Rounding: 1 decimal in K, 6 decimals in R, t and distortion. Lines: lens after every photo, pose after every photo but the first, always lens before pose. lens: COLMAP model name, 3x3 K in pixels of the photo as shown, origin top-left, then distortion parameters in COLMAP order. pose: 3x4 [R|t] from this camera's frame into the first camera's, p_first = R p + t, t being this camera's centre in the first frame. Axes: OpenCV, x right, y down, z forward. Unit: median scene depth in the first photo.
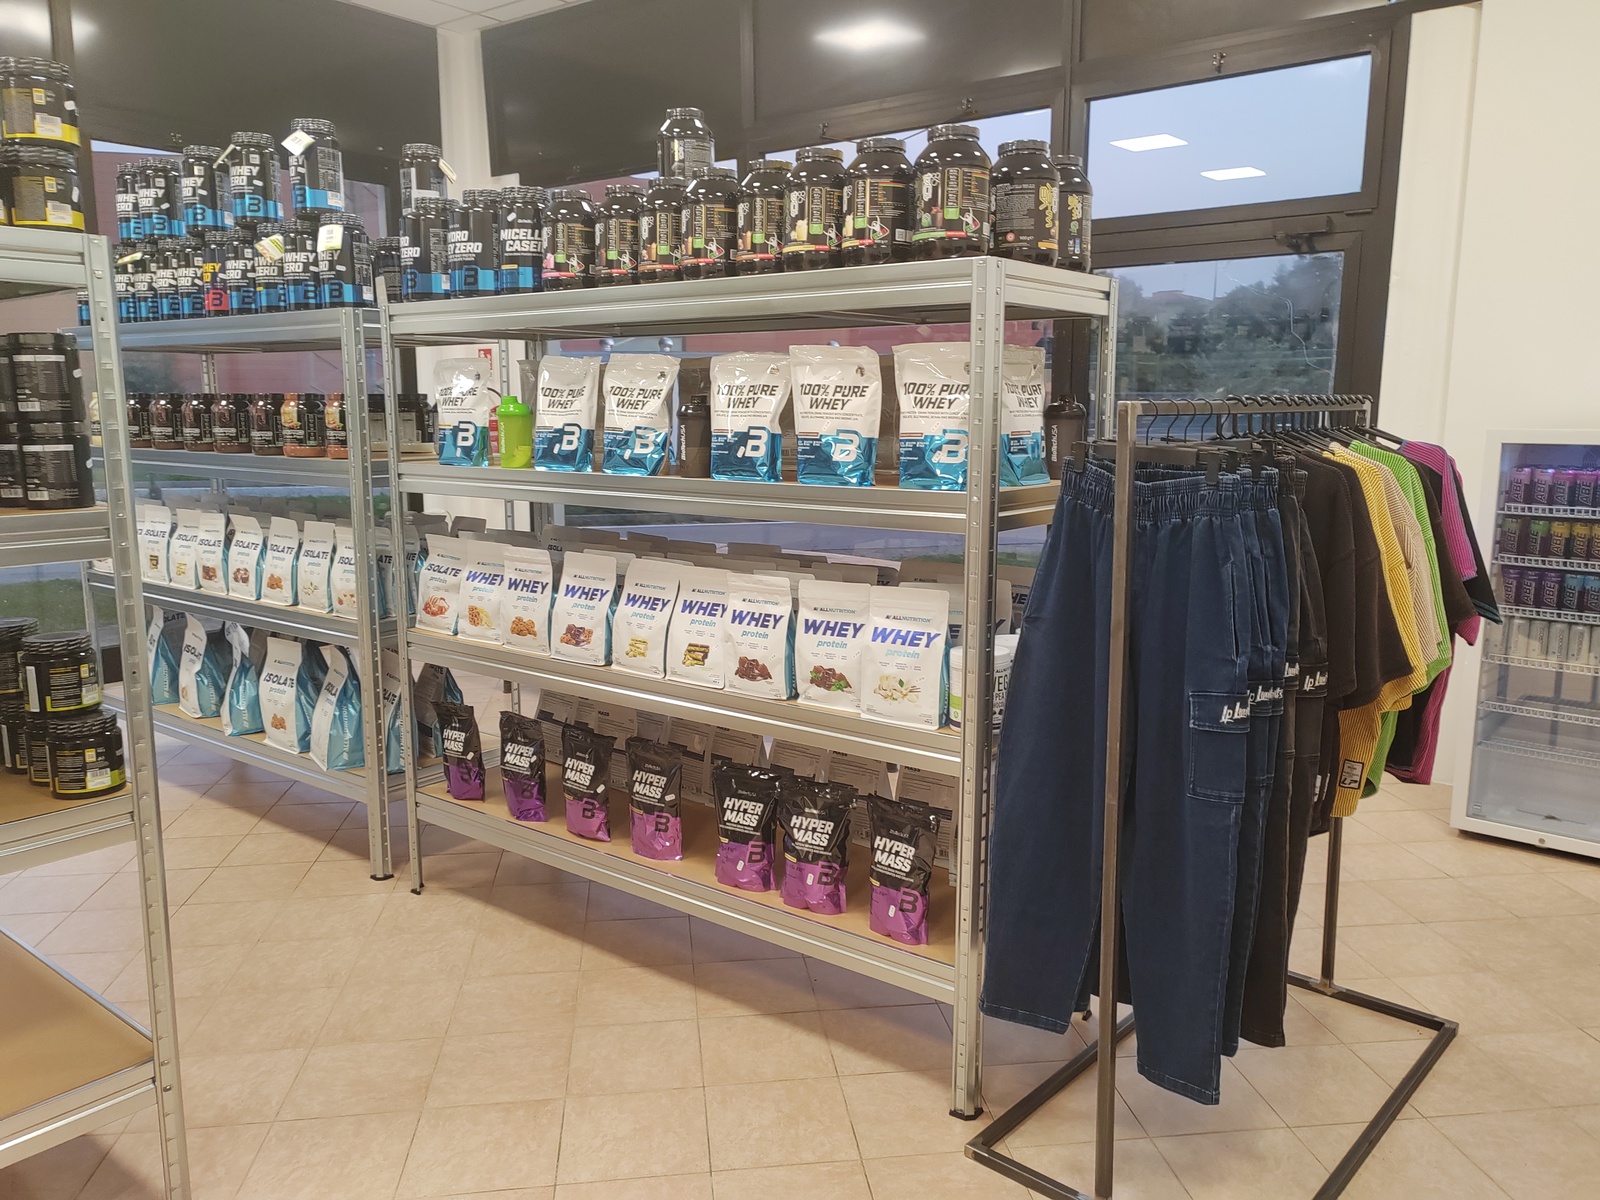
lens RADIAL K [[1227.5, 0, 799.8], [0, 1227.5, 594.8], [0, 0, 1]] dist [0.007568, 0.053050]
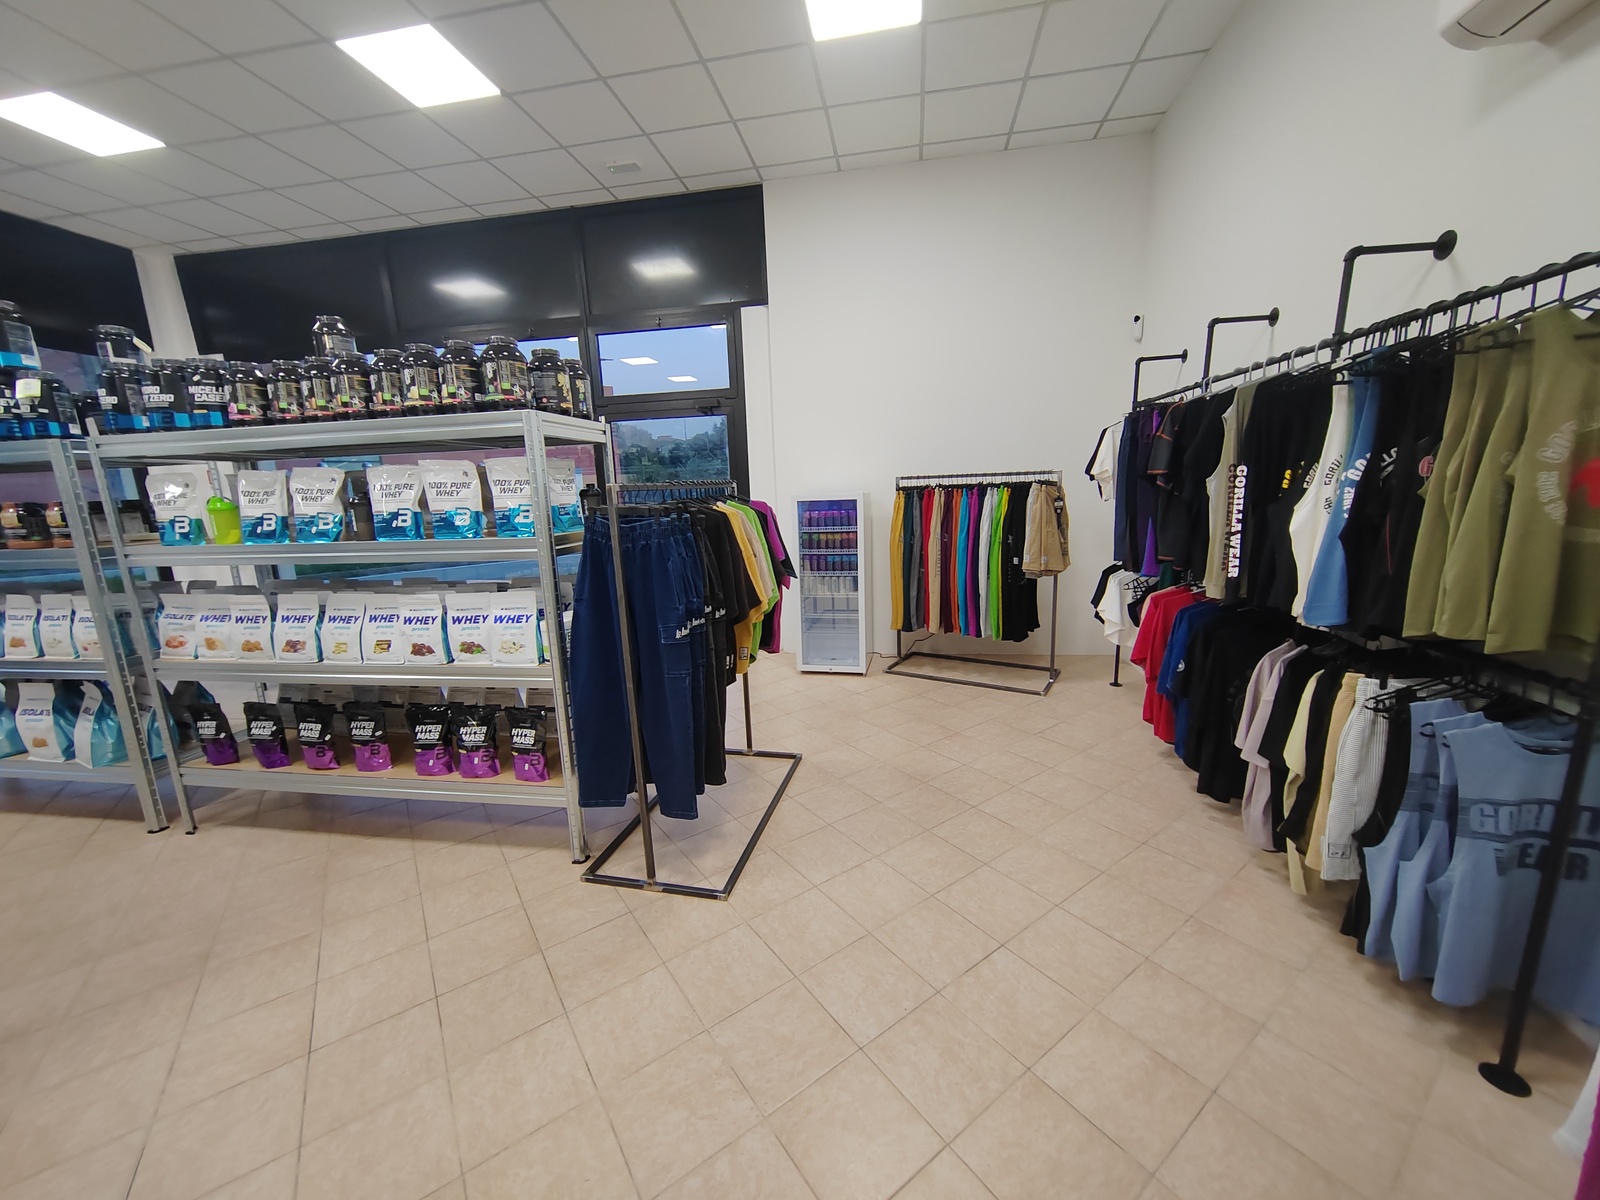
lens RADIAL K [[612.7, 0, 799.1], [0, 612.7, 602.5], [0, 0, 1]] dist [0.007424, -0.000054]
pose [[0.882314, -0.120938, 0.454859, 0.045087], [0.110696, 0.992636, 0.049199, 0.011692], [-0.457459, 0.006942, 0.889204, -0.009493]]
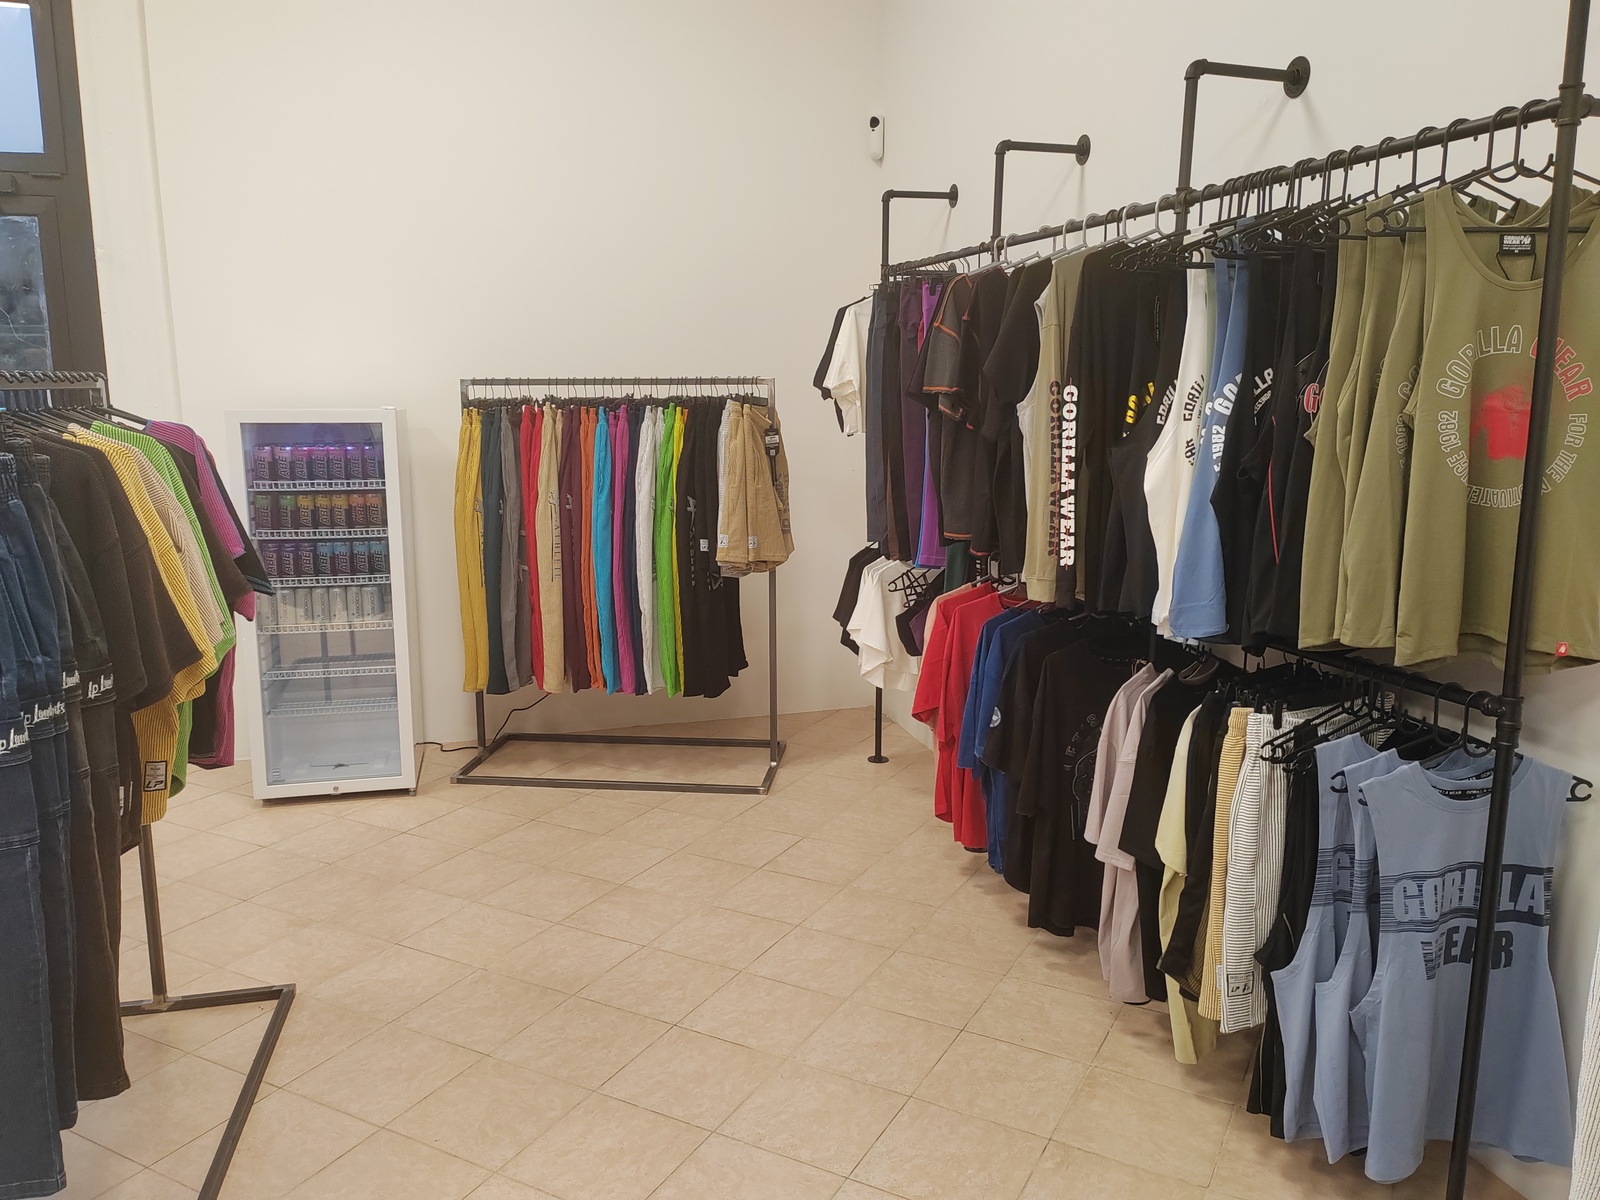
lens RADIAL K [[1221.8, 0, 801.3], [0, 1221.8, 596.6], [0, 0, 1]] dist [0.028164, -0.000079]
pose [[0.585893, -0.141010, 0.798026, 0.004388], [0.130103, 0.988339, 0.079119, 0.000103], [-0.799876, 0.057471, 0.597407, 0.032157]]
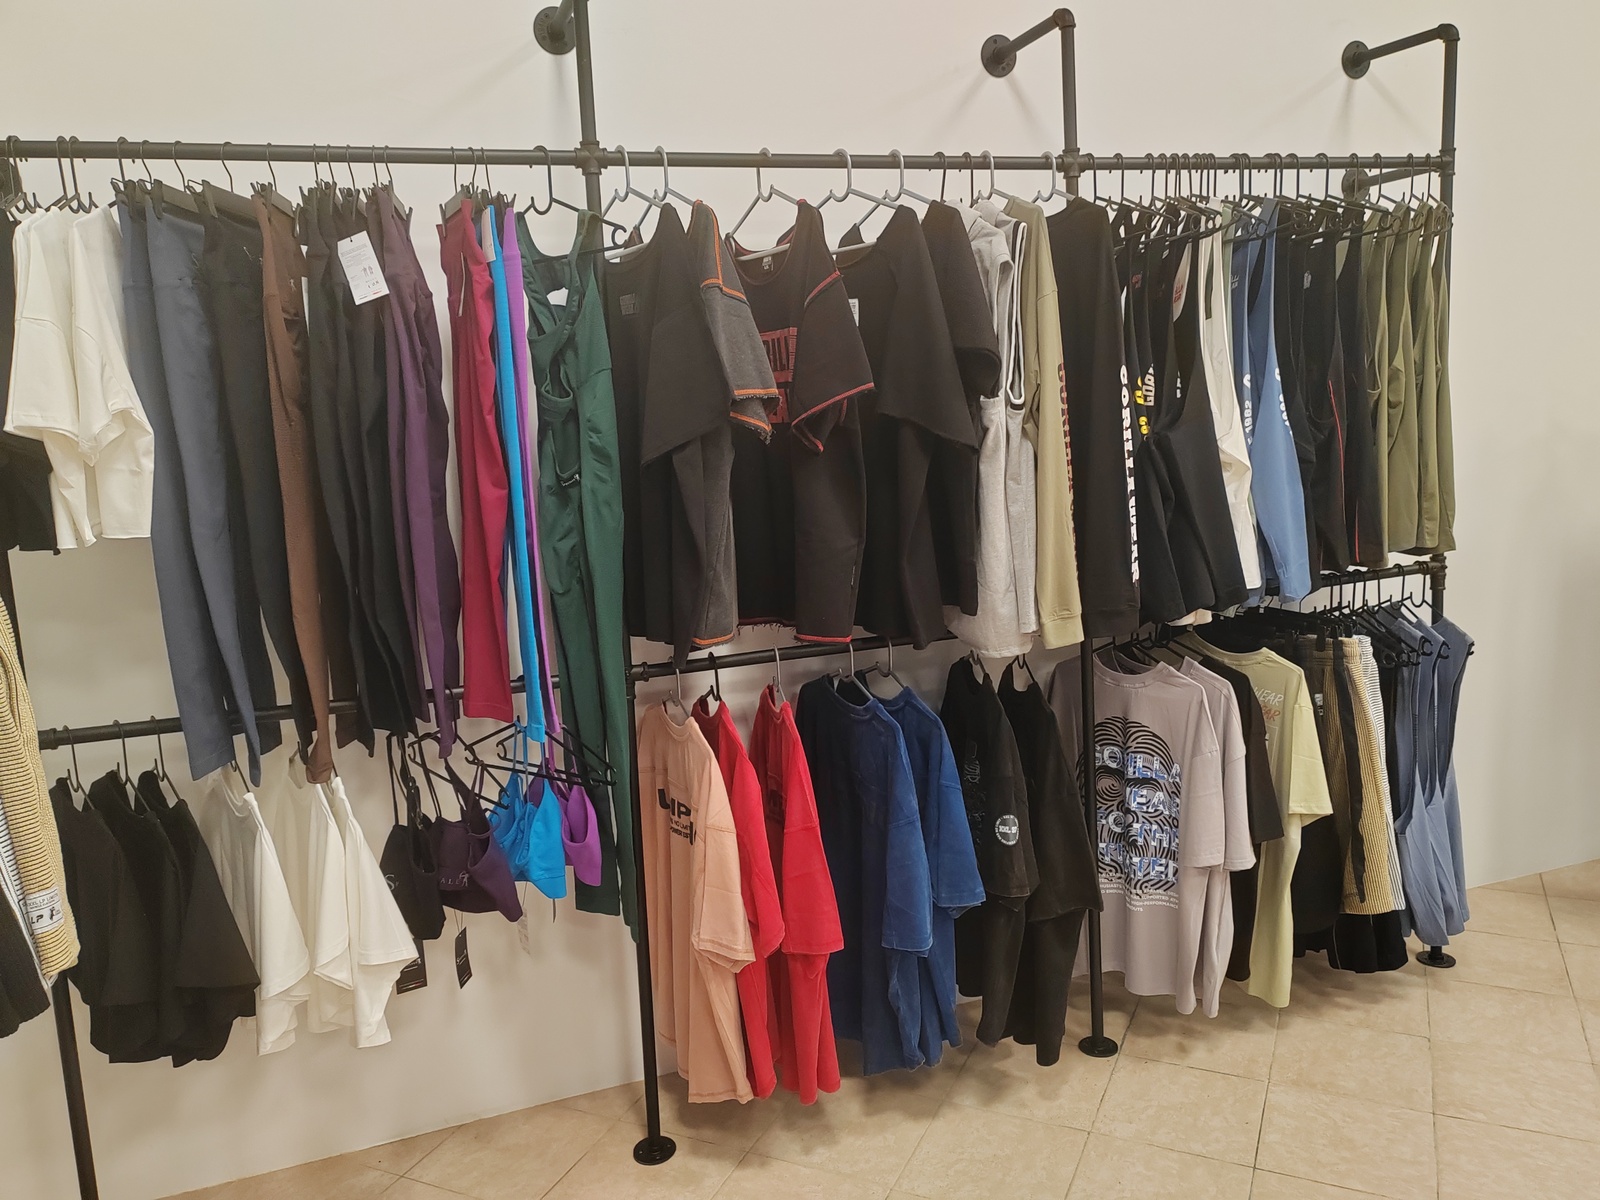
lens RADIAL K [[1221.8, 0, 801.3], [0, 1221.8, 596.6], [0, 0, 1]] dist [0.028164, -0.000079]
pose [[-0.838141, -0.040858, 0.543921, 0.662589], [0.142956, 0.945879, 0.291337, -0.180425], [-0.526387, 0.321938, -0.786939, 1.219187]]
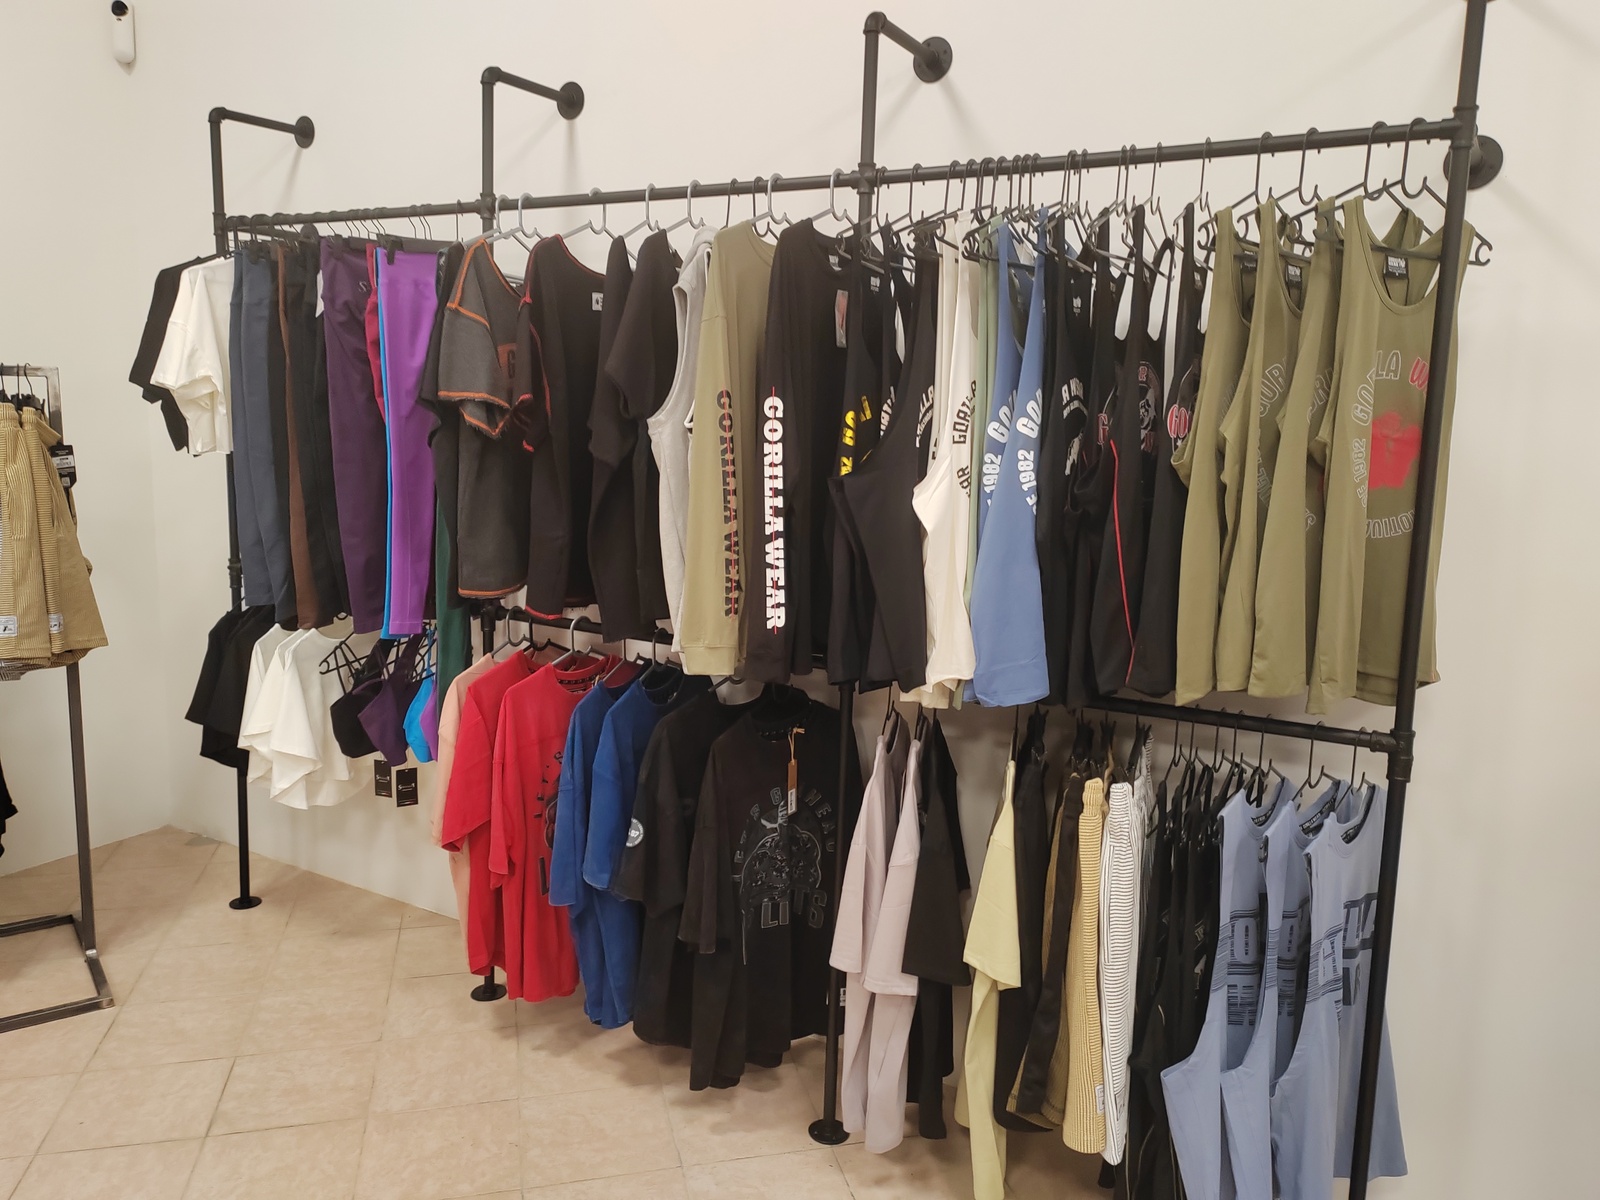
lens RADIAL K [[1229.2, 0, 802.2], [0, 1229.2, 589.0], [0, 0, 1]] dist [-0.001573, 0.060863]
pose [[-0.114129, -0.155923, 0.981154, 0.165960], [0.133849, 0.976189, 0.170703, -0.072145], [-0.984408, 0.150809, -0.090542, 0.499640]]
